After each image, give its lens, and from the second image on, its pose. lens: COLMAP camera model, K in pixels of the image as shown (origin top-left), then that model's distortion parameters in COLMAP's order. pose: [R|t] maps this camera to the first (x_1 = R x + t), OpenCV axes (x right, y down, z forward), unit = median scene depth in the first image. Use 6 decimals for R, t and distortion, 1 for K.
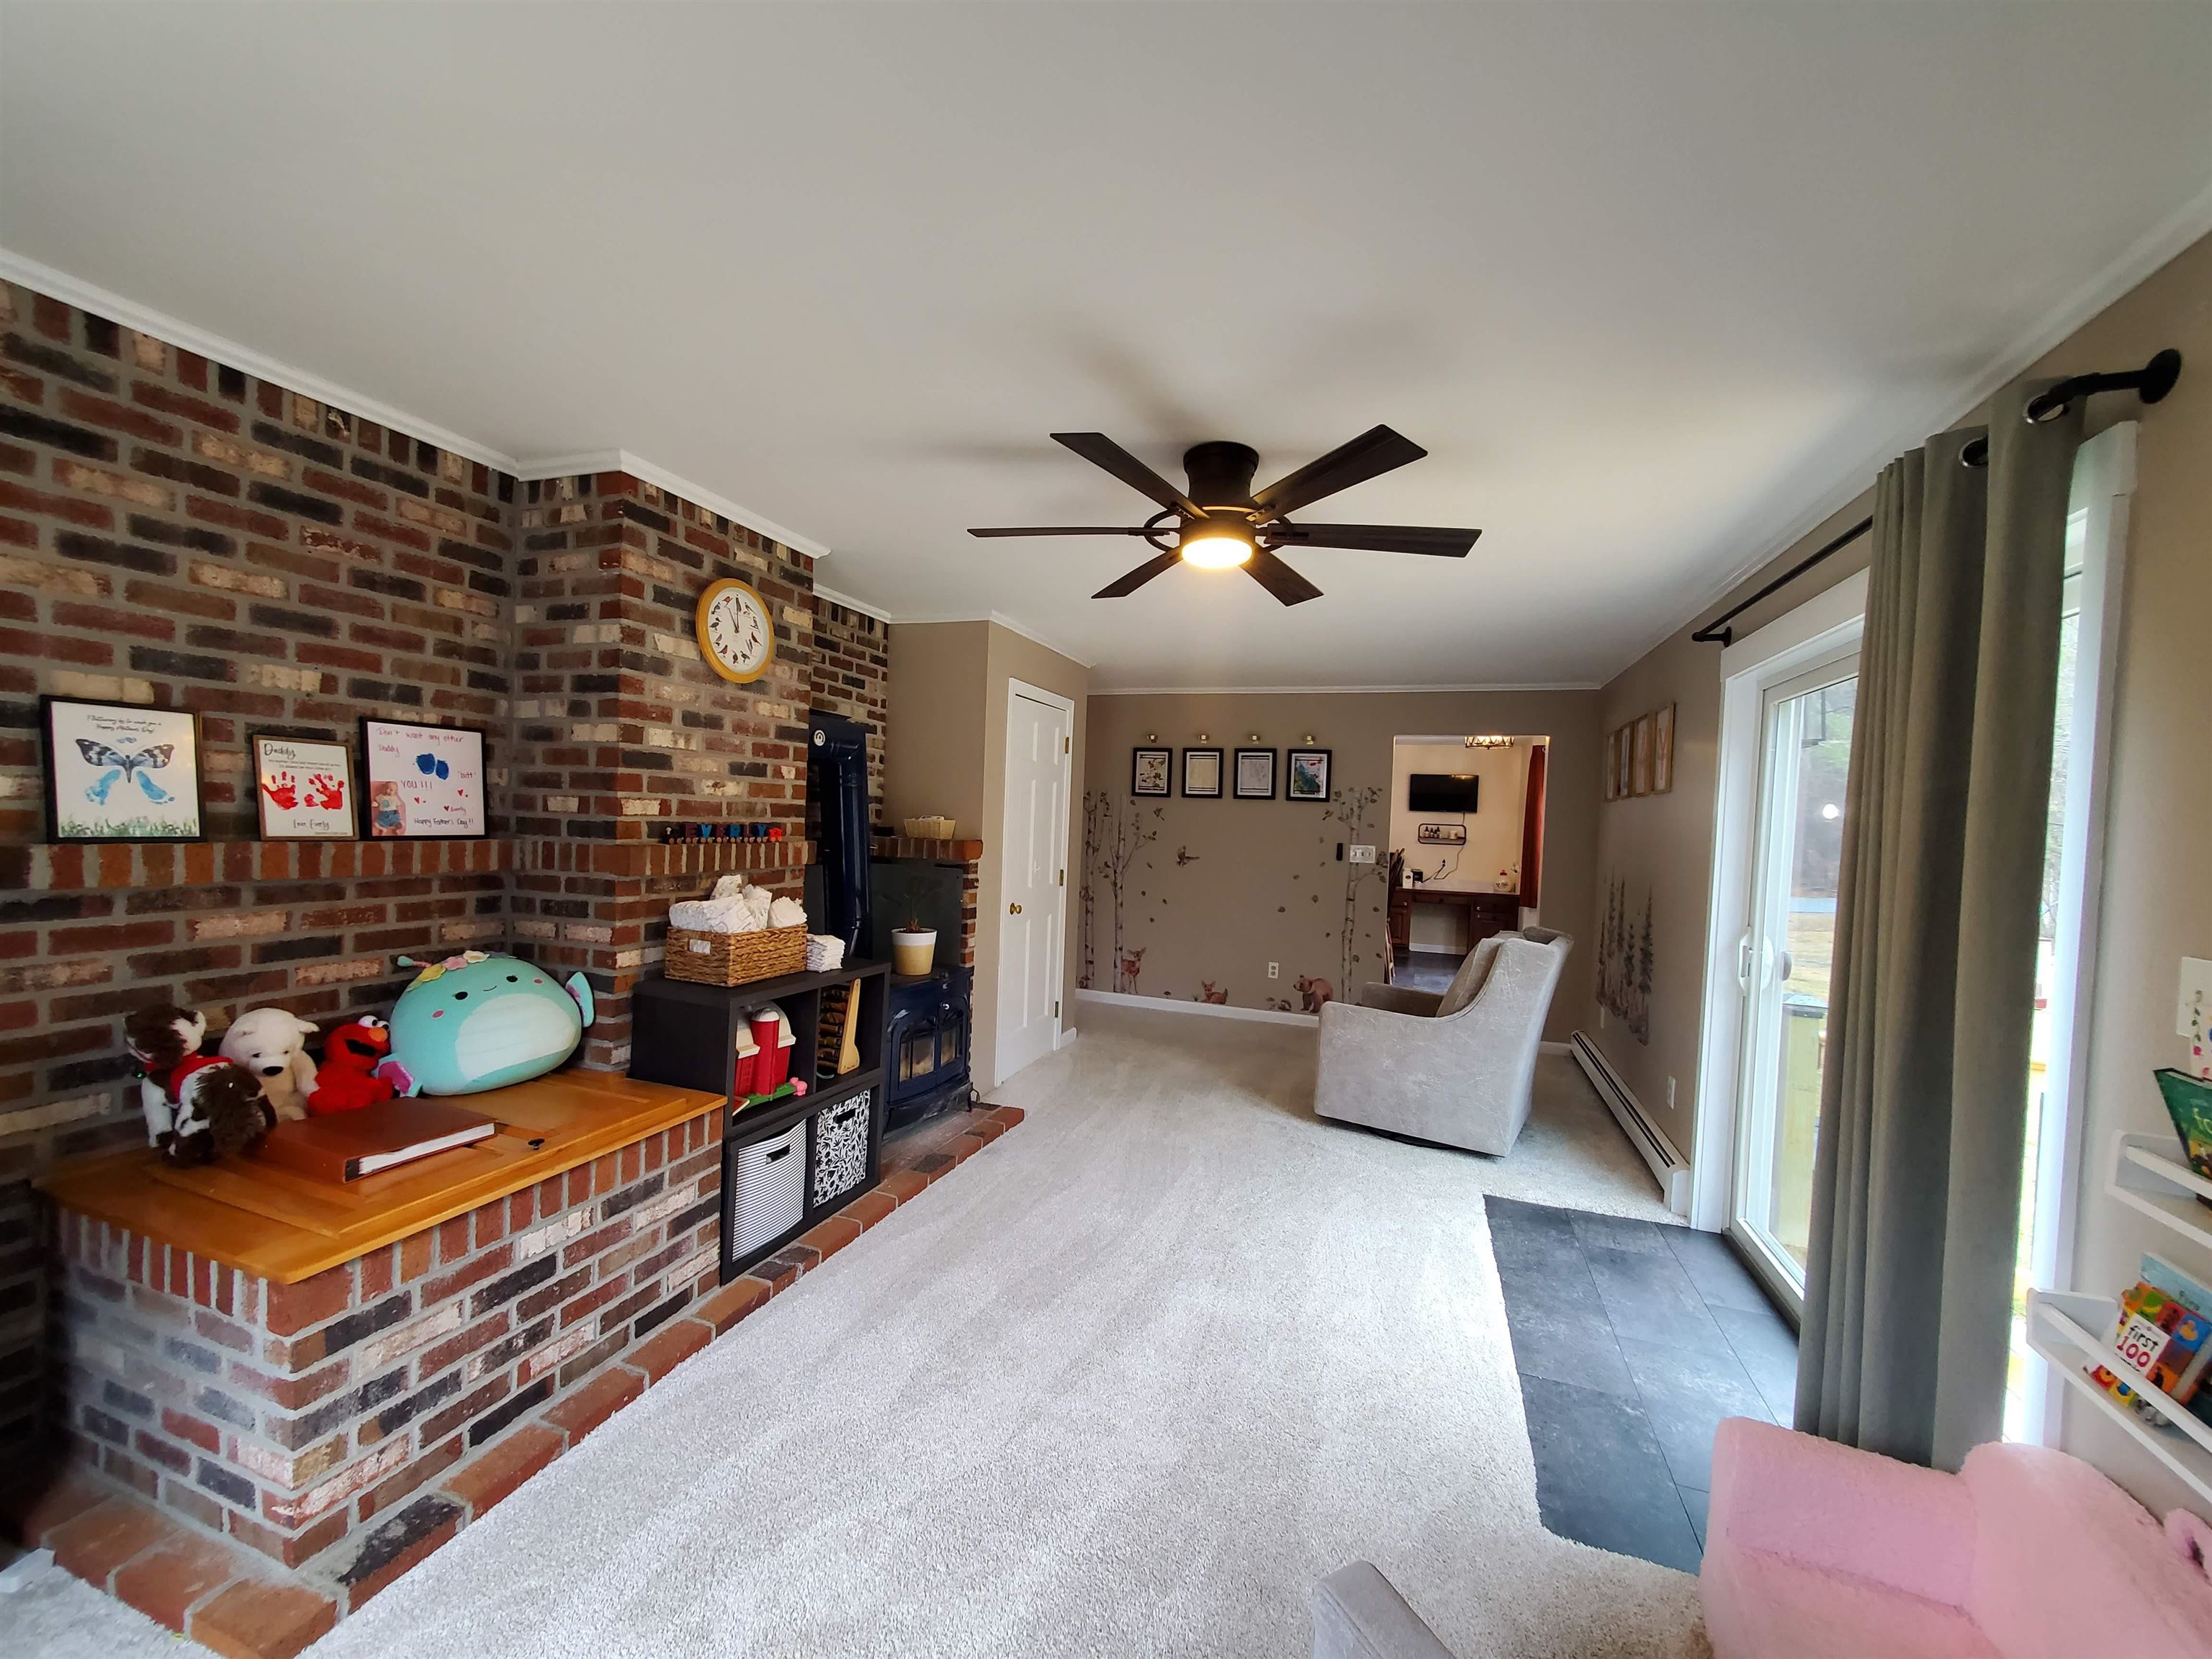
lens RADIAL K [[871.0, 0, 1104.5], [0, 871.0, 839.8], [0, 0, 1]] dist [0.001184, 0.000184]
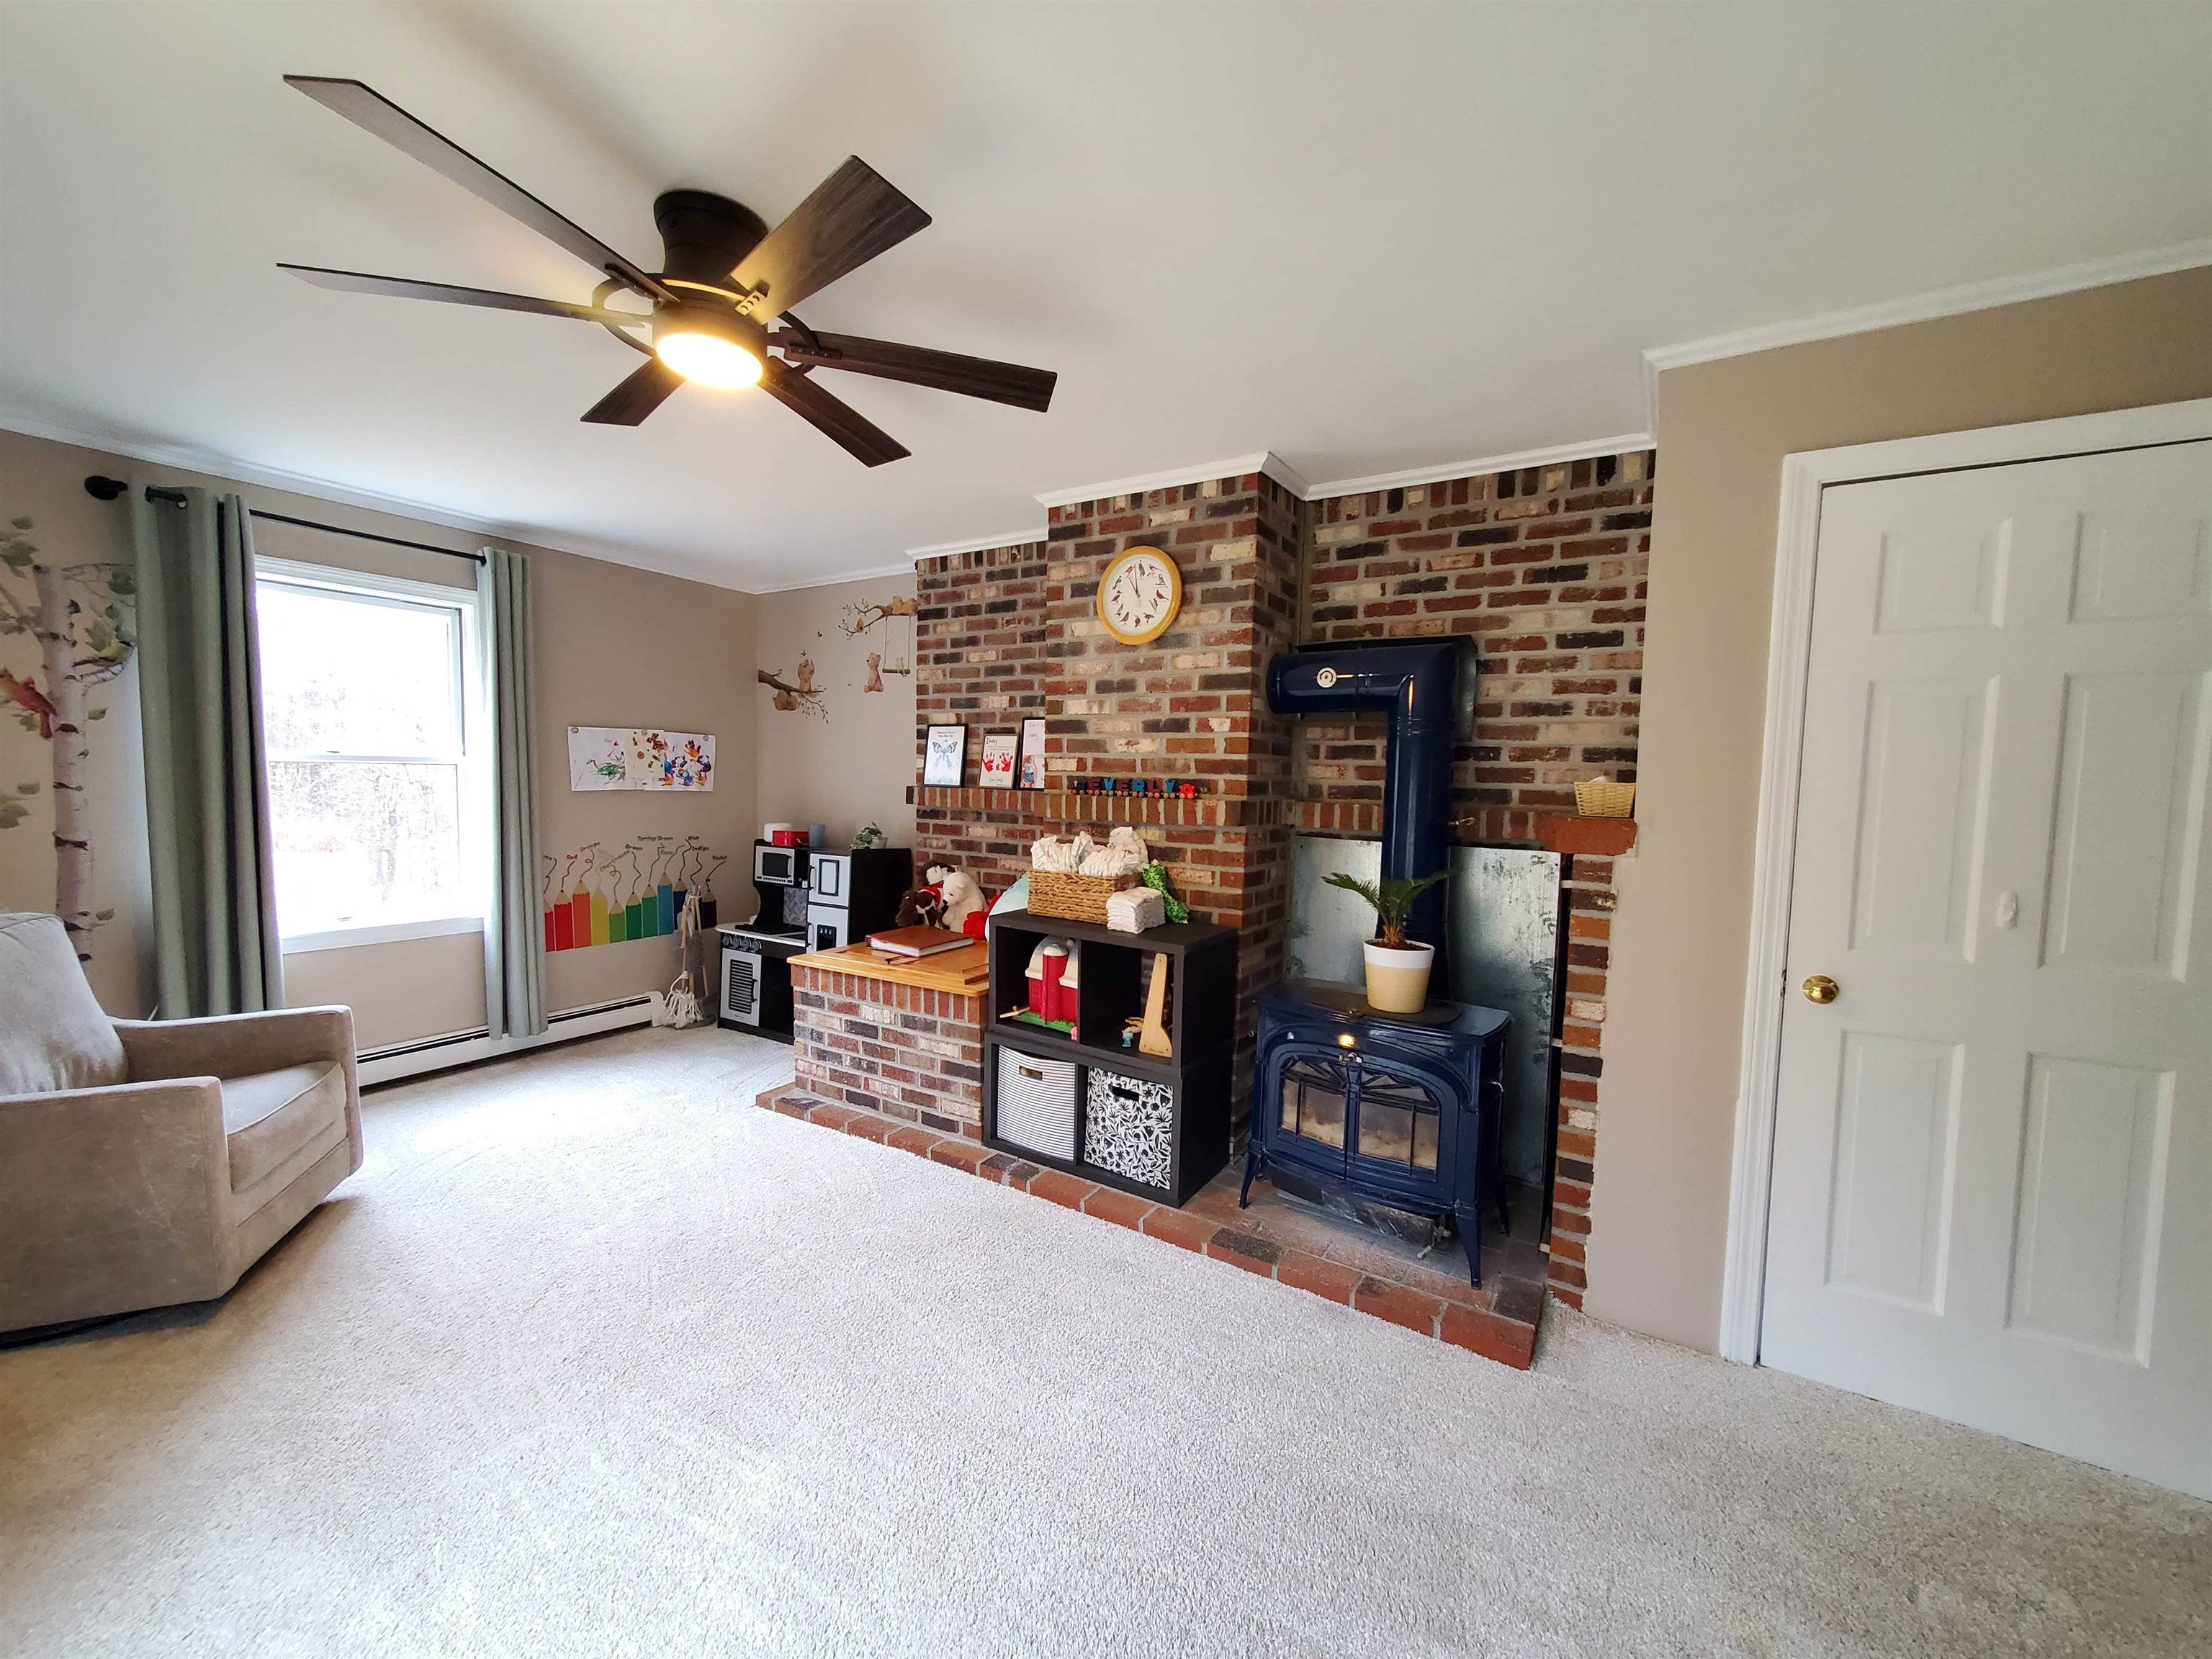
lens RADIAL K [[875.3, 0, 1104.9], [0, 875.3, 833.8], [0, 0, 1]] dist [0.001970, 0.000565]
pose [[-0.211420, 0.021366, -0.977162, 0.646980], [-0.057095, 0.997784, 0.034170, 0.014790], [0.975726, 0.063016, -0.209731, 1.238799]]
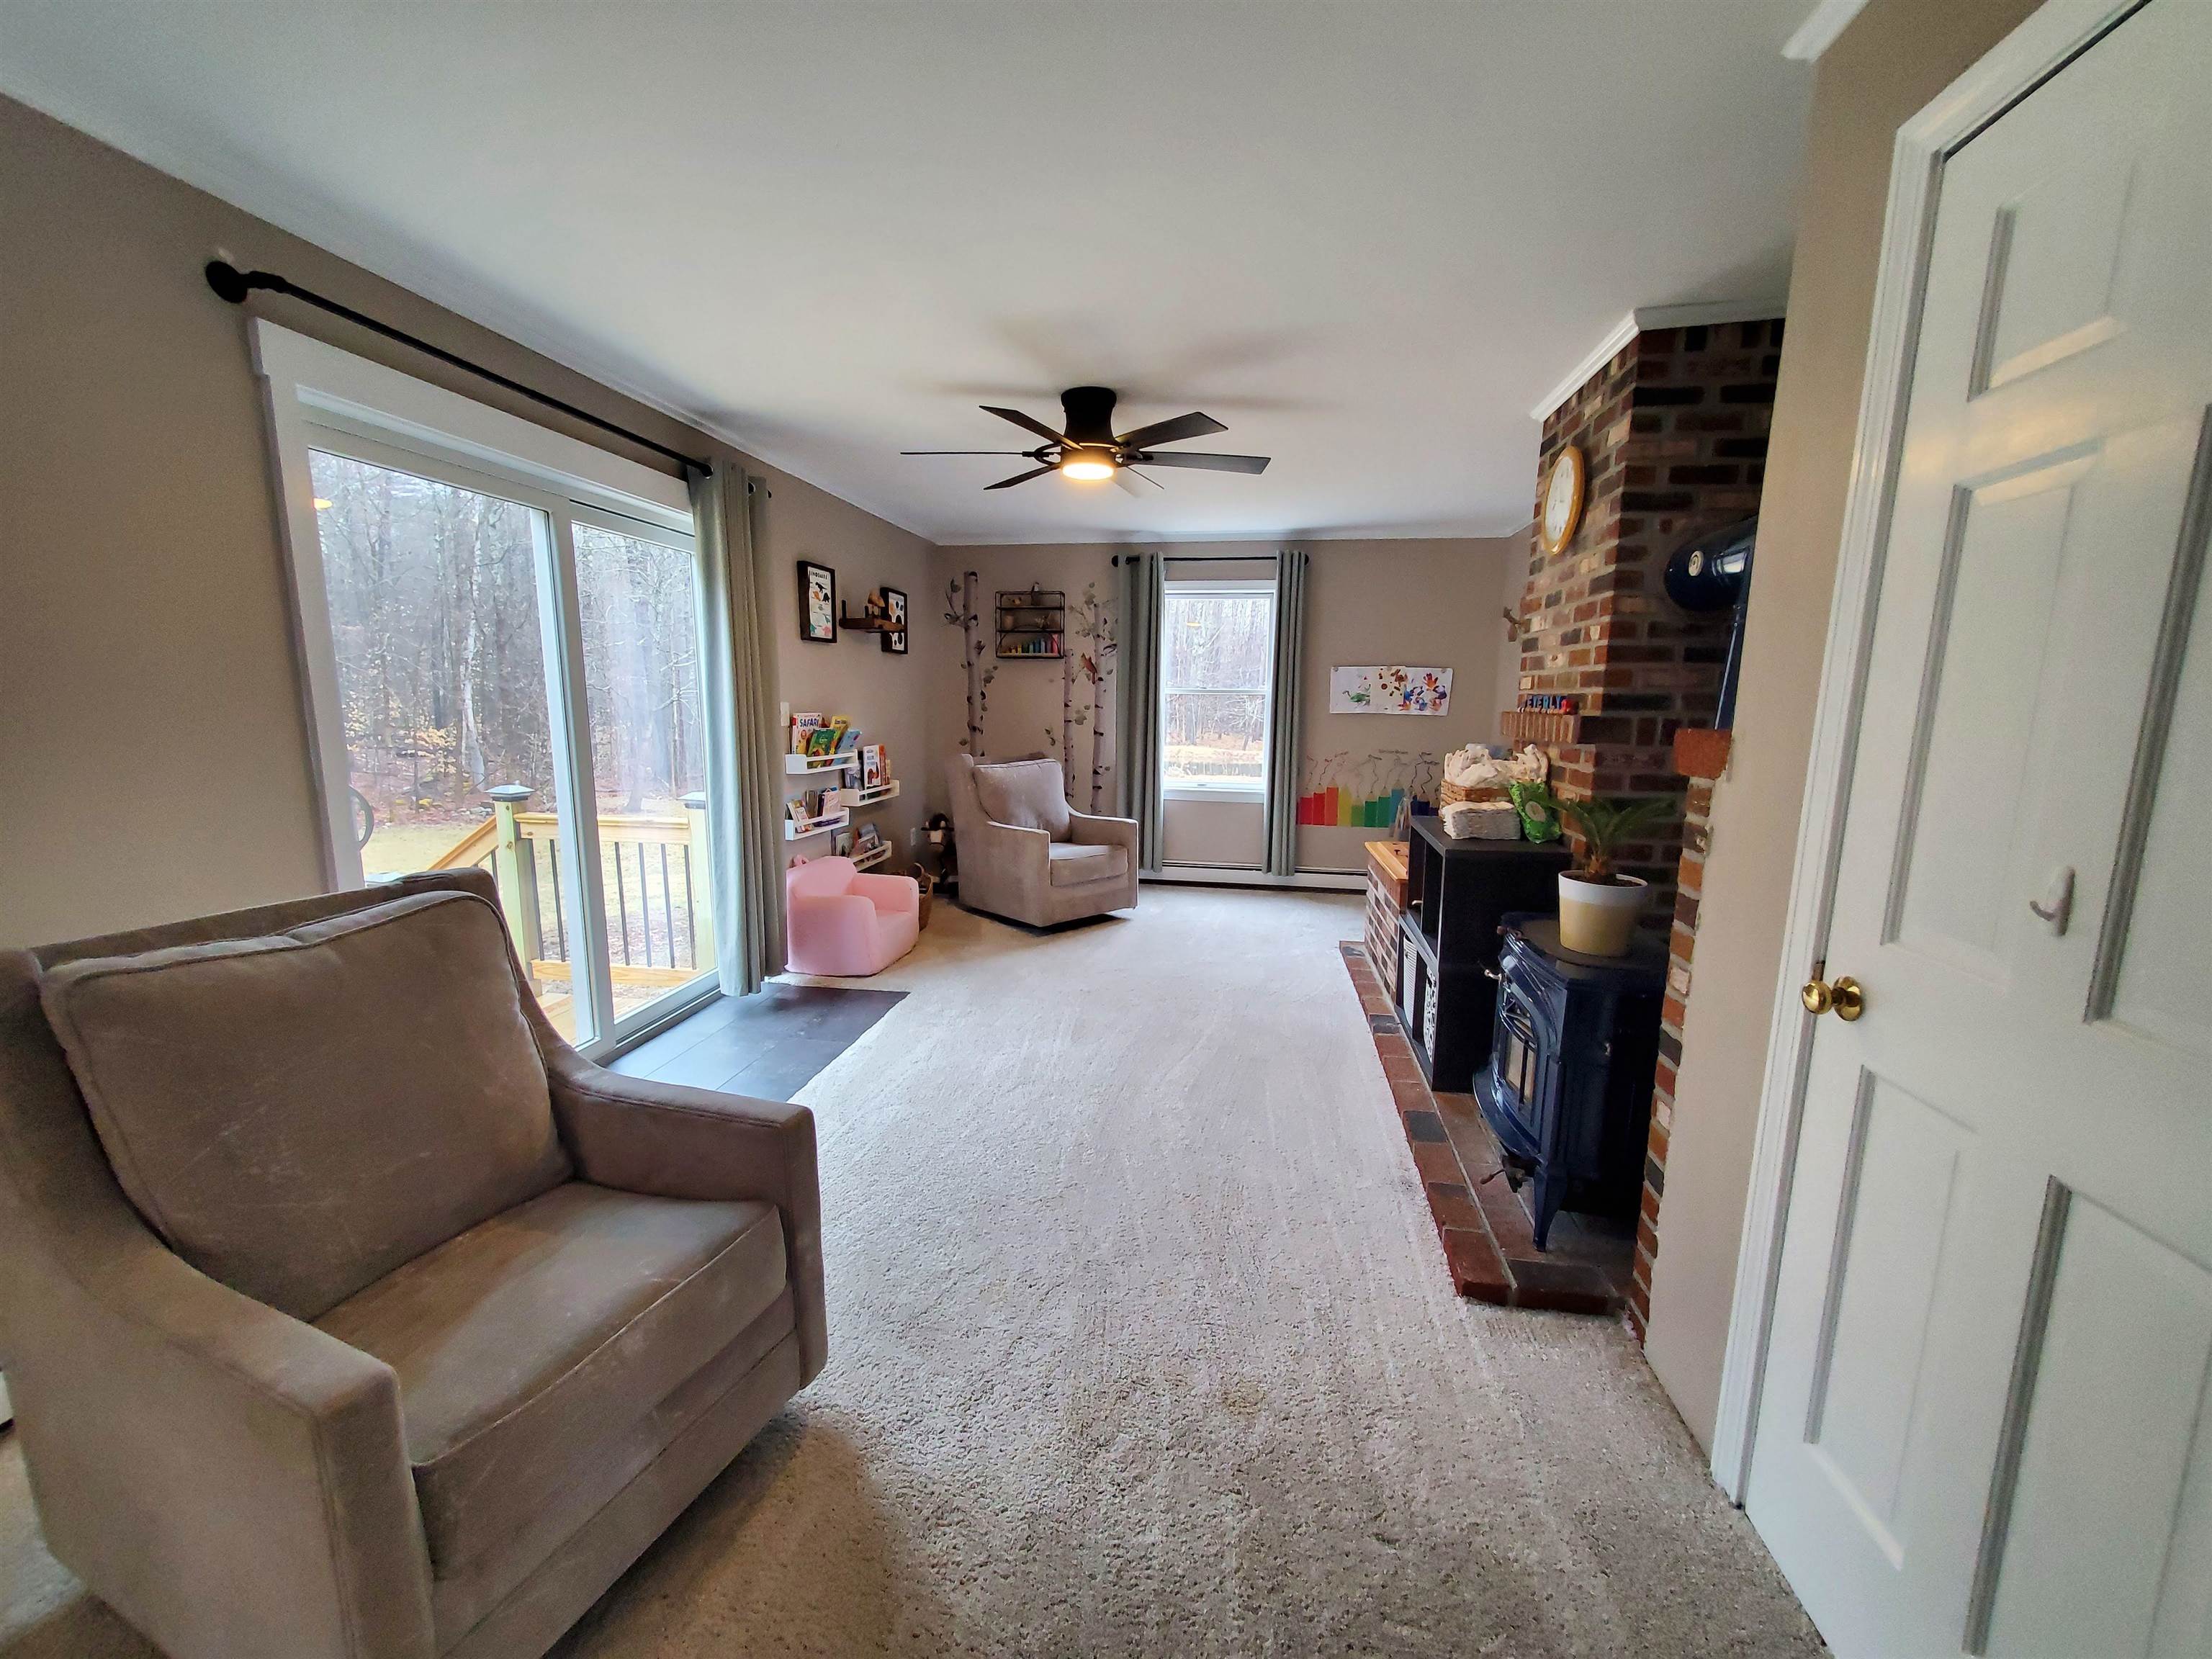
lens RADIAL K [[869.2, 0, 1106.0], [0, 869.2, 829.5], [0, 0, 1]] dist [0.000034, -0.000109]
pose [[-0.980198, -0.022613, -0.196723, 0.296602], [-0.057147, 0.983491, 0.171693, -0.008451], [0.189593, 0.179536, -0.965309, 2.004171]]
